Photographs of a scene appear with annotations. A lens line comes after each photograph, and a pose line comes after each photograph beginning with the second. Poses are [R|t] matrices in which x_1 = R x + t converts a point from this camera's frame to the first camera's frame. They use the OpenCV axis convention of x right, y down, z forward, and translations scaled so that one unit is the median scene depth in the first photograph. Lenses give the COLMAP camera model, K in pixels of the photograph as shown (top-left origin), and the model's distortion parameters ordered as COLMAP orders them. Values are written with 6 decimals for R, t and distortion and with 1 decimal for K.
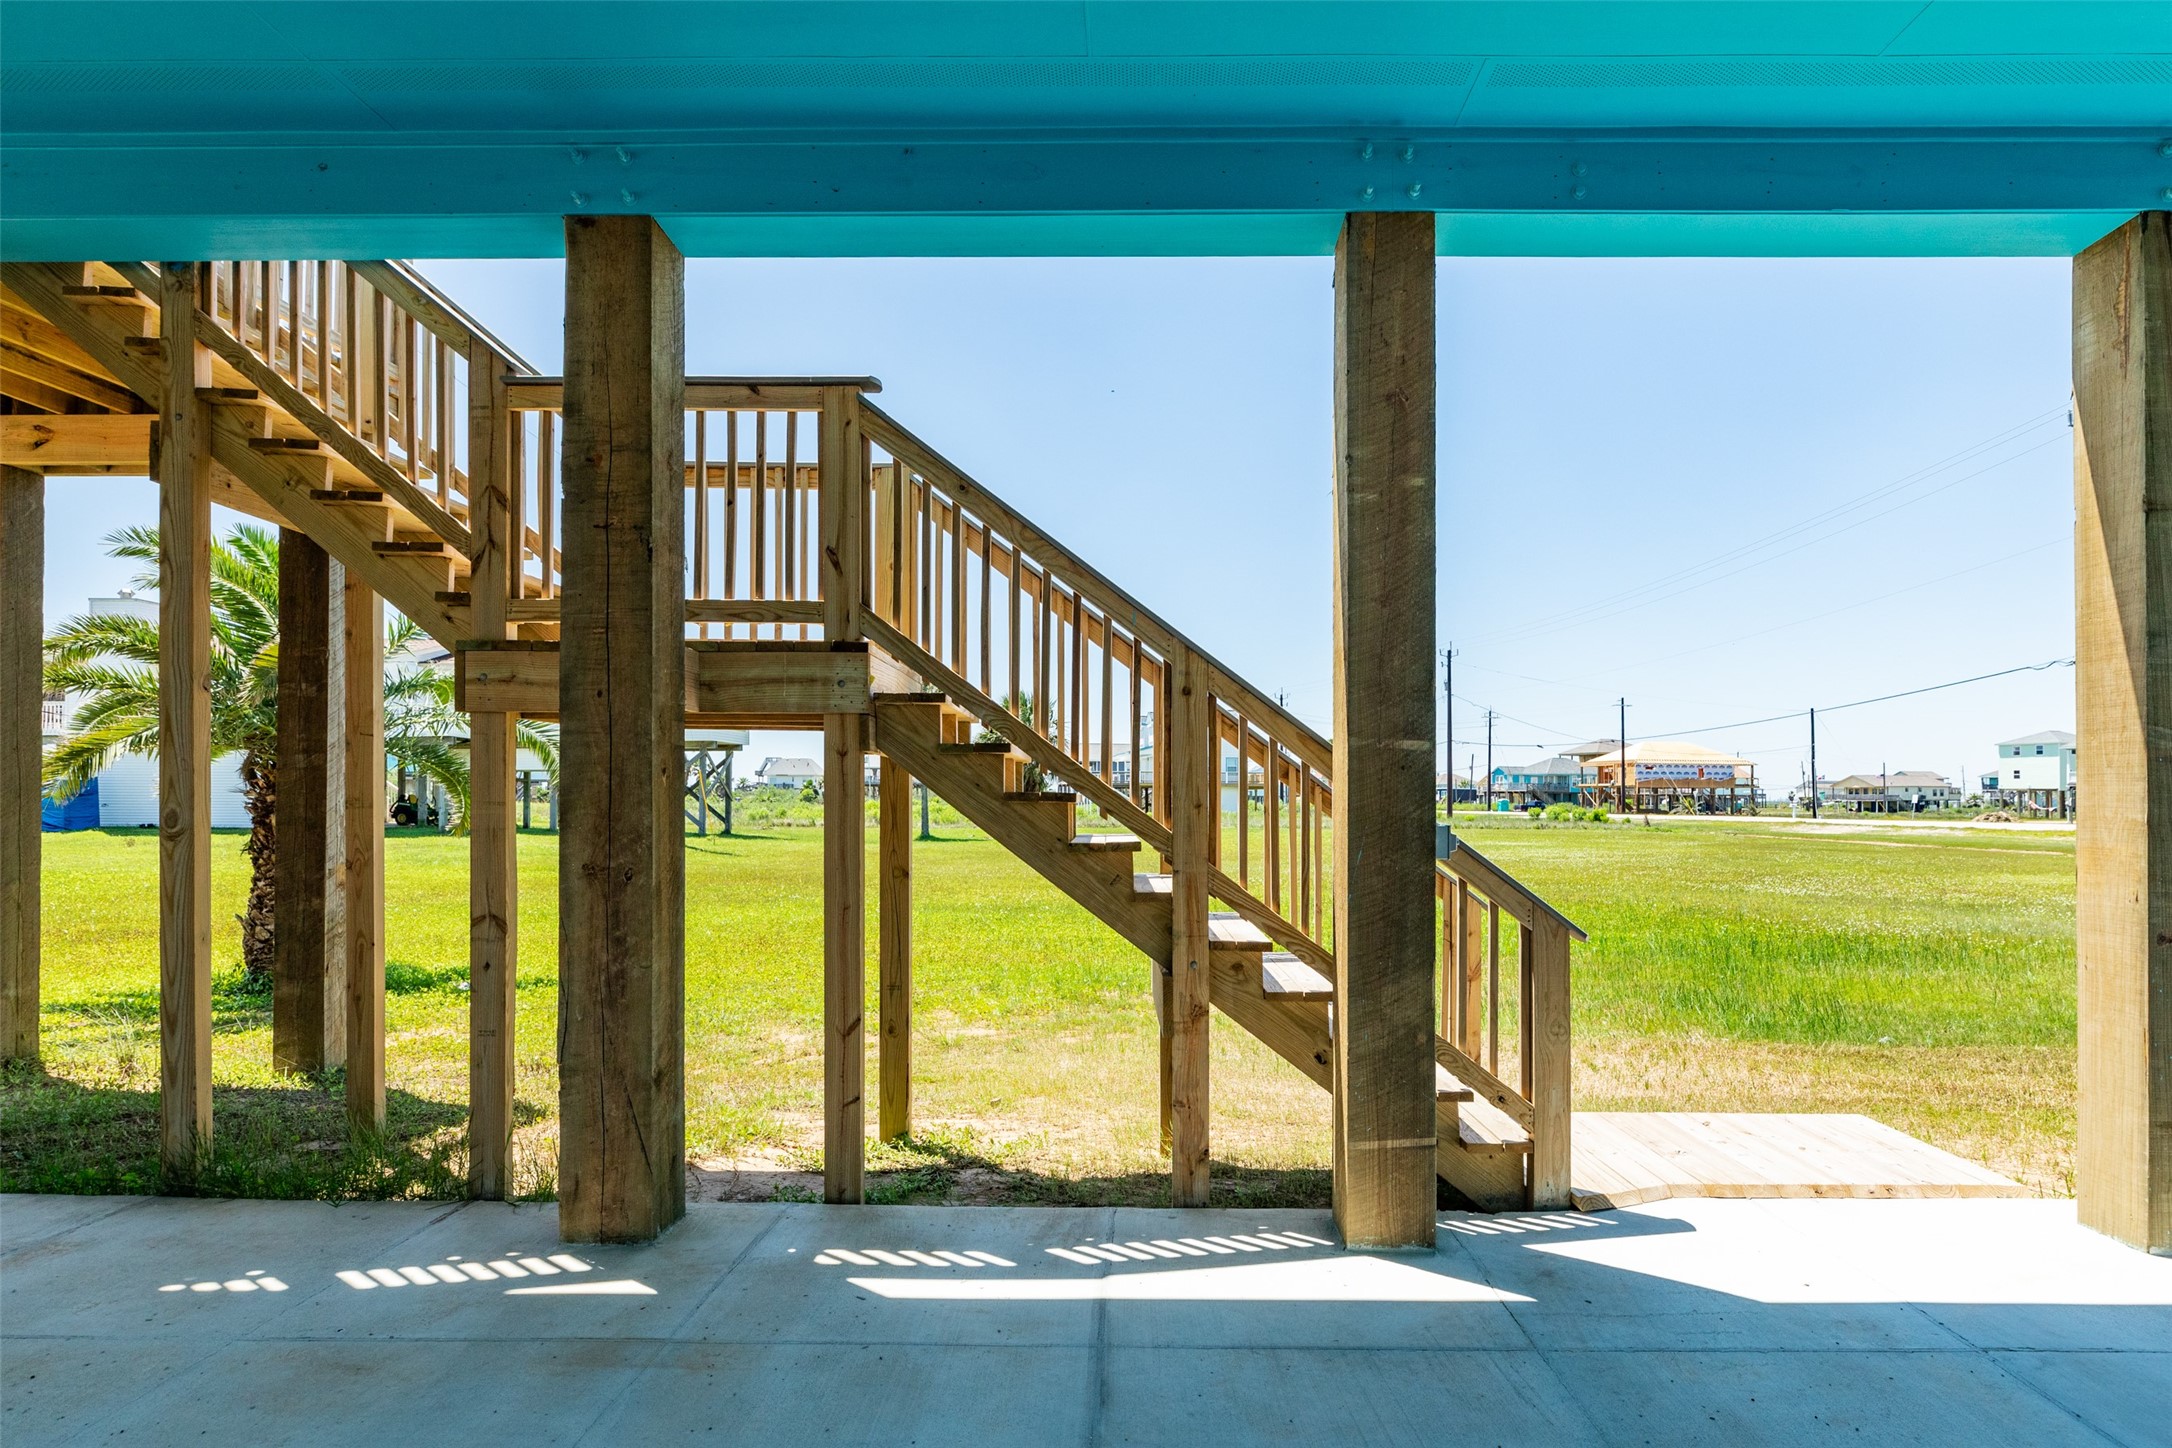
lens RADIAL K [[1211.1, 0, 1077.7], [0, 1211.1, 779.2], [0, 0, 1]] dist [0.000998, 0.000244]
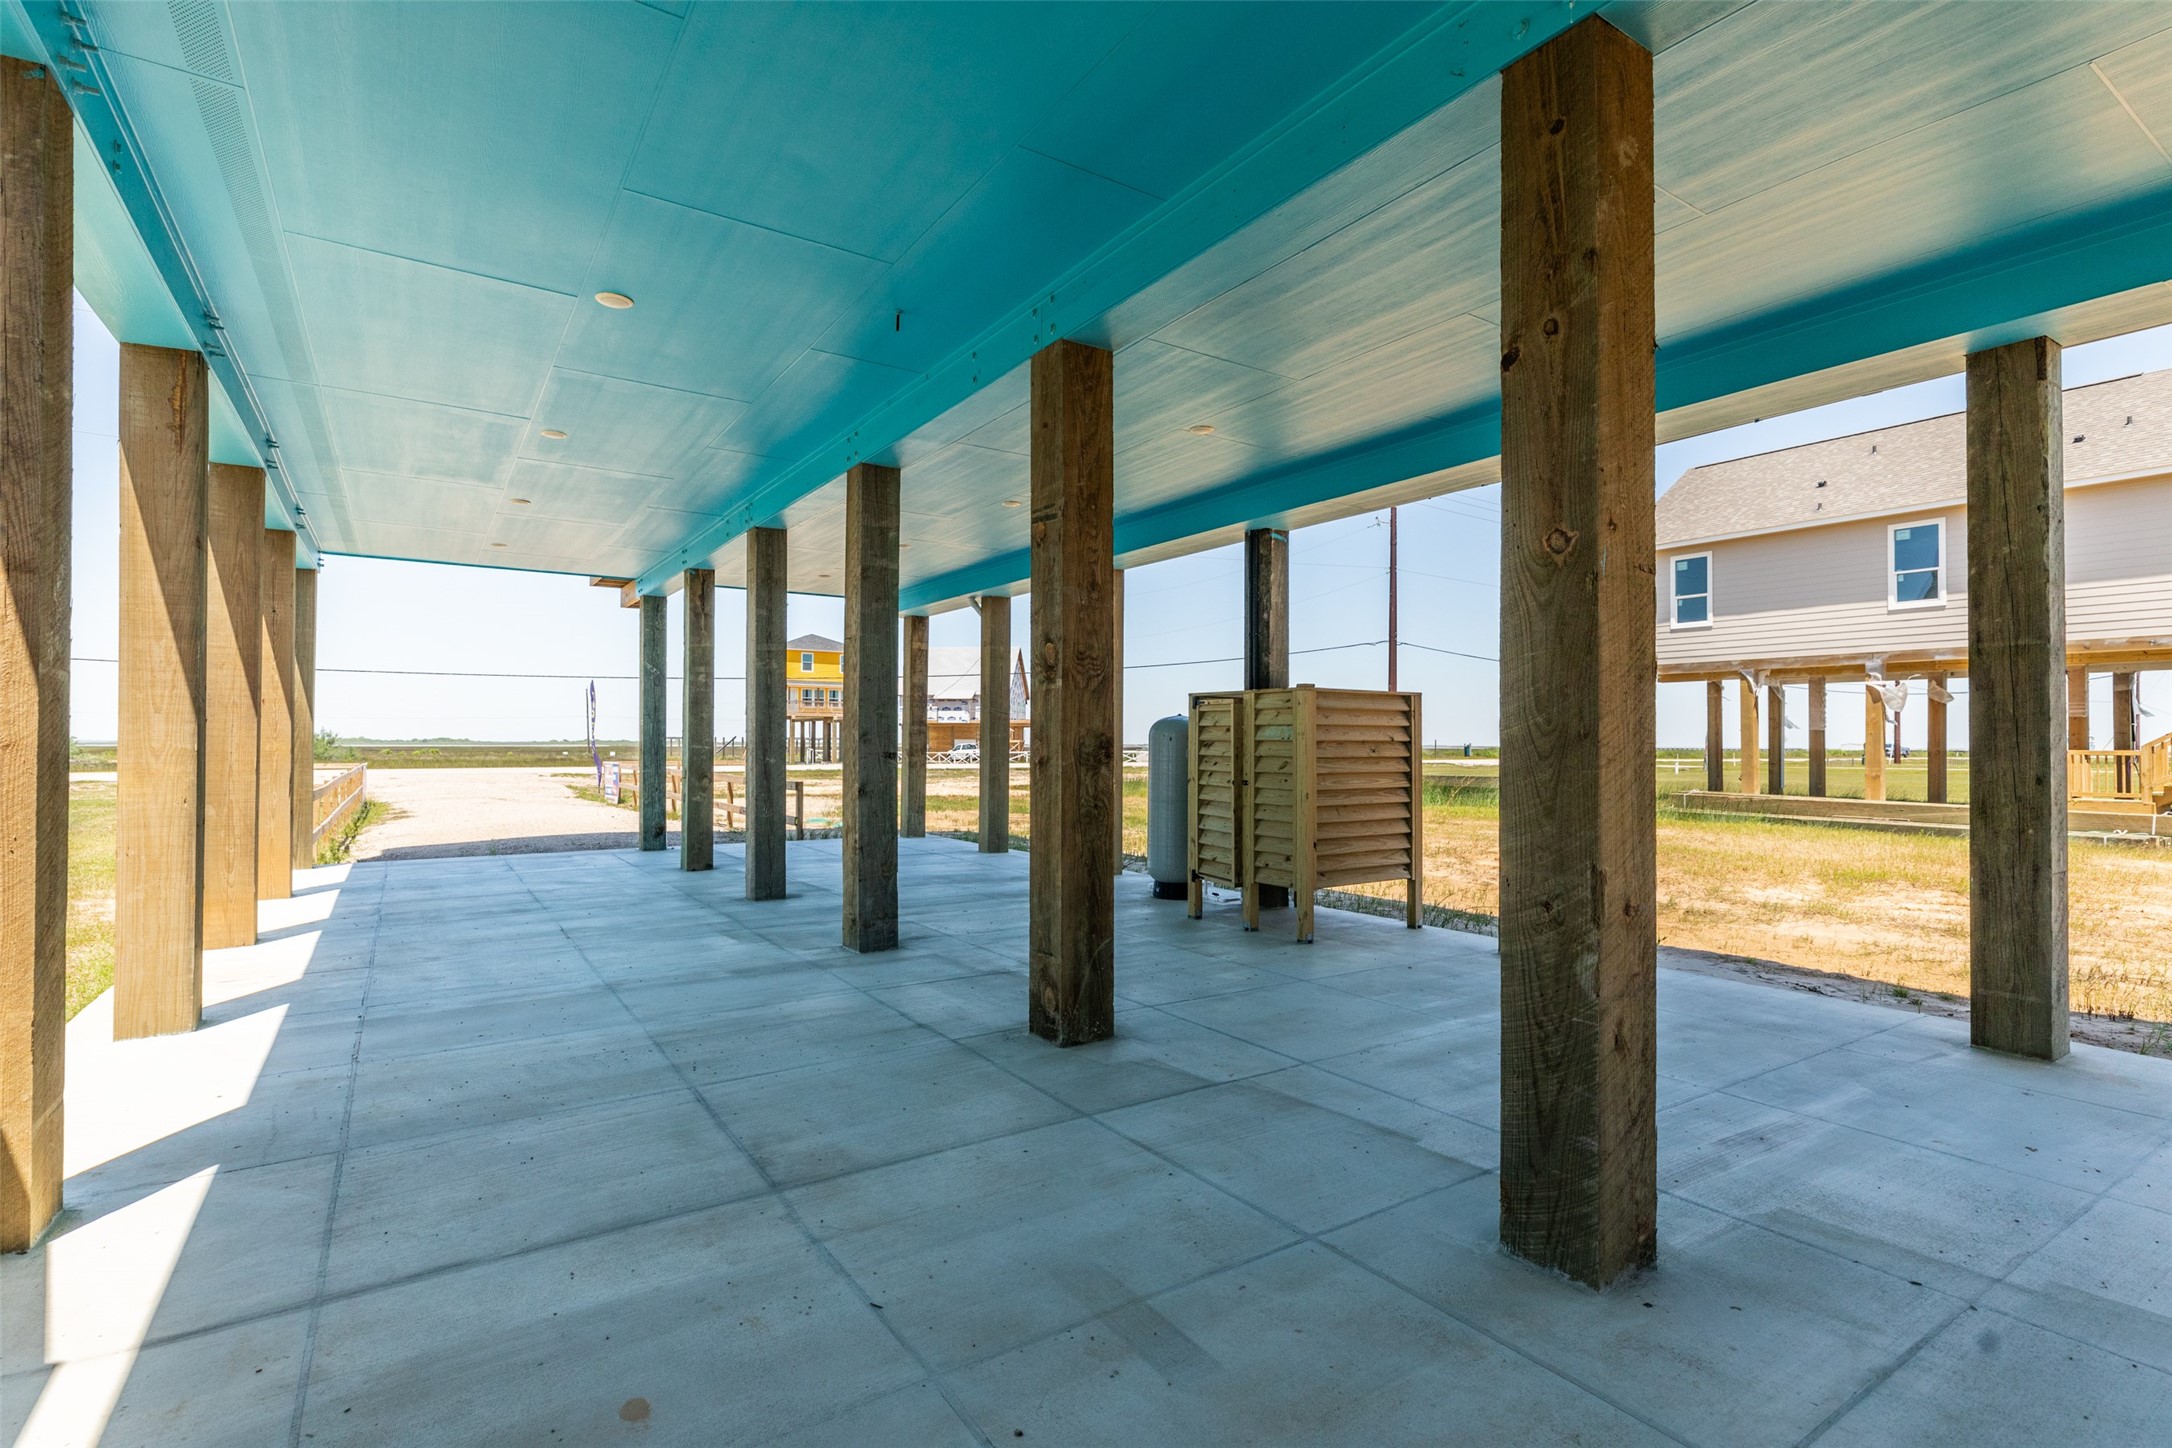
lens RADIAL K [[1043.8, 0, 1105.8], [0, 1043.8, 734.1], [0, 0, 1]] dist [-0.005605, -0.000188]
pose [[-0.575934, 0.005005, 0.817481, -0.831608], [-0.013703, 0.999782, -0.015775, 0.019677], [-0.817381, -0.020287, -0.575740, 0.794602]]
